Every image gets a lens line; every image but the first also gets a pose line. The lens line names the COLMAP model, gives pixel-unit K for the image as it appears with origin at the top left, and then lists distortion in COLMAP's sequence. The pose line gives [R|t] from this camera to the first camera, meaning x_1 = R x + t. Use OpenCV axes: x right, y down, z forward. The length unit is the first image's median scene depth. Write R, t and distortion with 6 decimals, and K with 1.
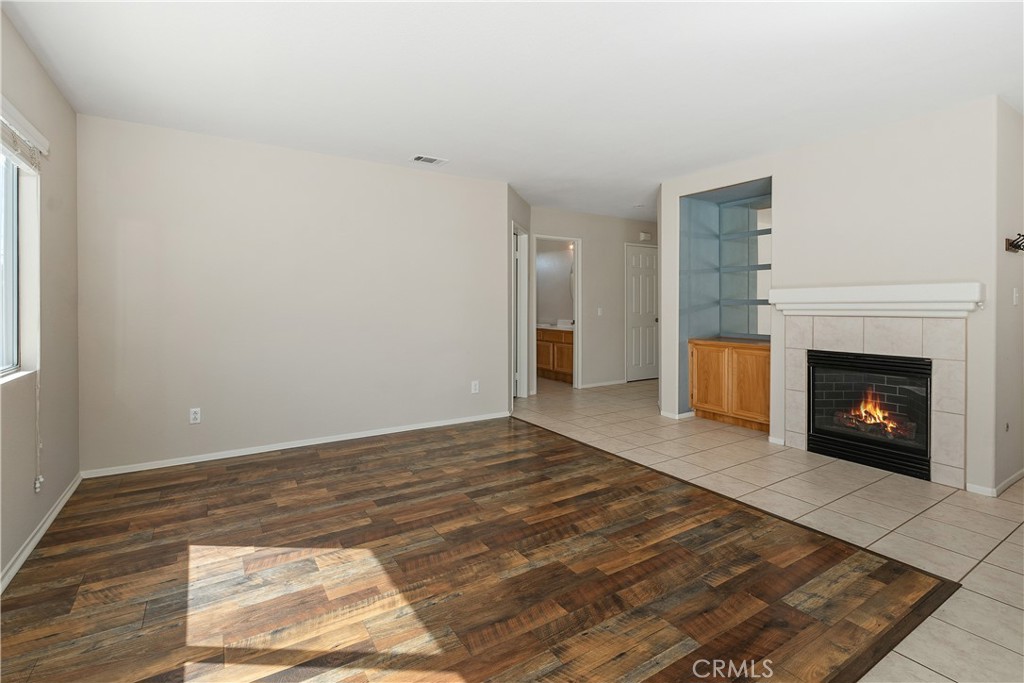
lens RADIAL K [[477.9, 0, 512.0], [0, 477.9, 305.4], [0, 0, 1]] dist [0.002731, -0.001404]
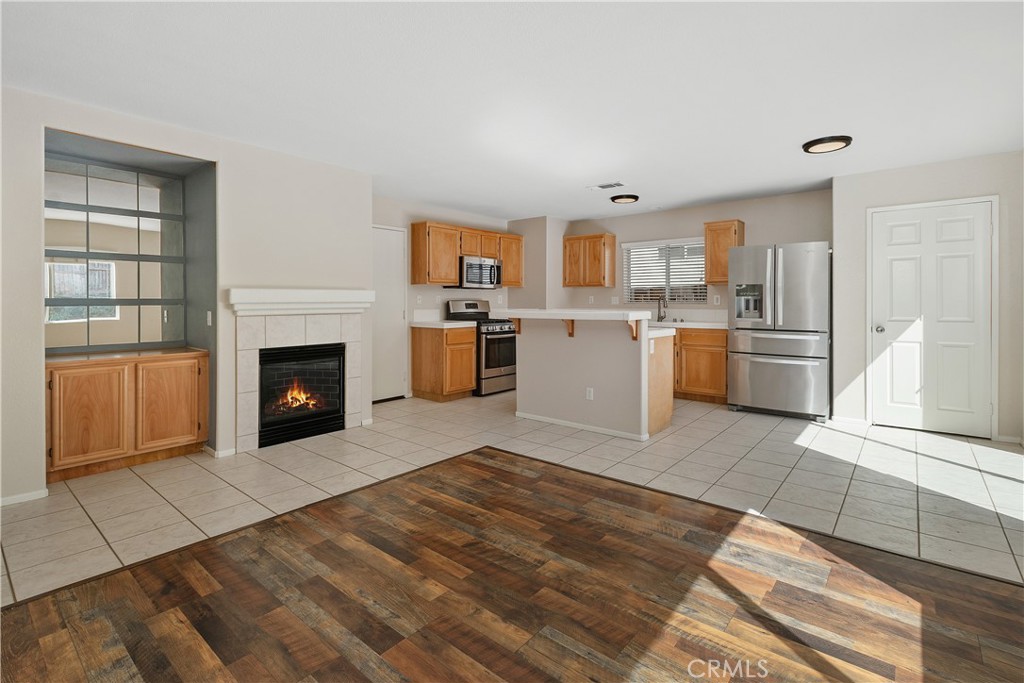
lens RADIAL K [[477.9, 0, 512.0], [0, 477.9, 305.4], [0, 0, 1]] dist [0.002731, -0.001404]
pose [[-0.303189, -0.005183, 0.952916, -0.774900], [0.004854, 0.999964, 0.006983, -0.007308], [-0.952918, 0.006743, -0.303153, 1.194326]]
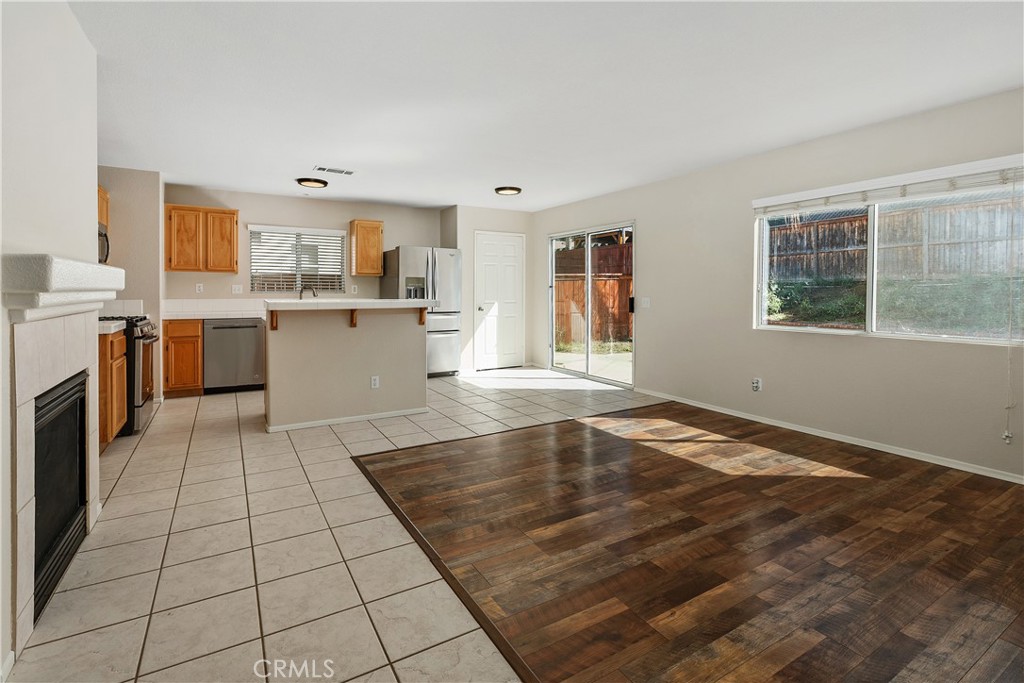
lens RADIAL K [[477.9, 0, 512.0], [0, 477.9, 305.4], [0, 0, 1]] dist [0.002731, -0.001404]
pose [[-0.999627, -0.001869, 0.027238, 0.251783], [-0.001015, 0.999508, 0.031341, -0.008766], [-0.027283, 0.031302, -0.999138, 2.130272]]
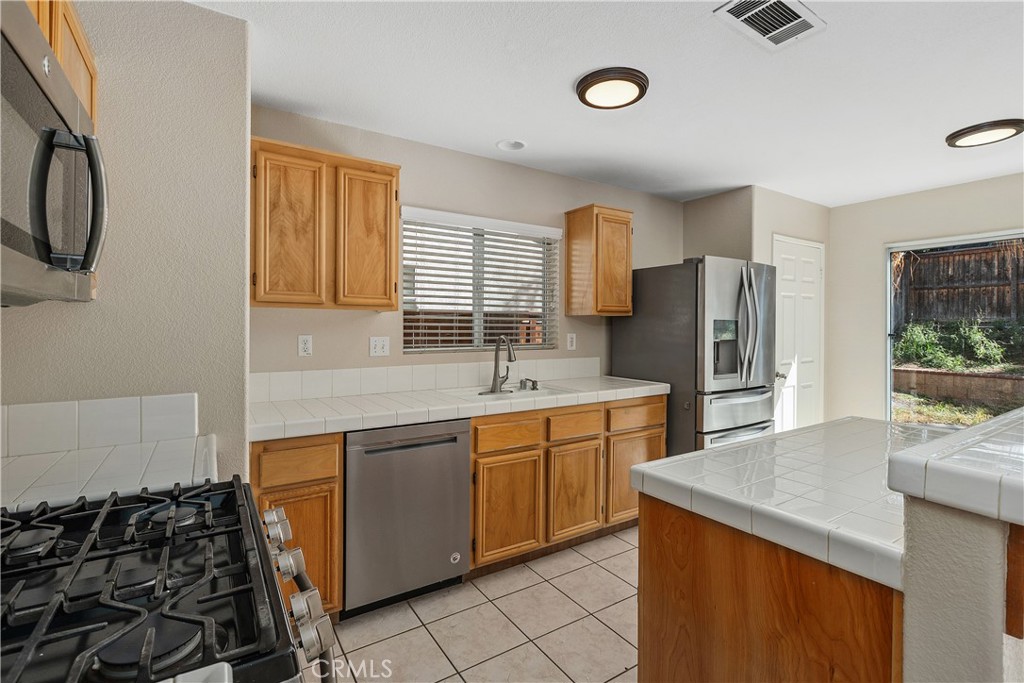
lens RADIAL K [[470.2, 0, 512.0], [0, 470.2, 331.7], [0, 0, 1]] dist [0.000078, -0.000375]
pose [[-0.999984, -0.000057, -0.005650, 1.386415], [-0.000128, 0.999921, 0.012547, -0.059833], [0.005648, 0.012547, -0.999905, 0.862286]]
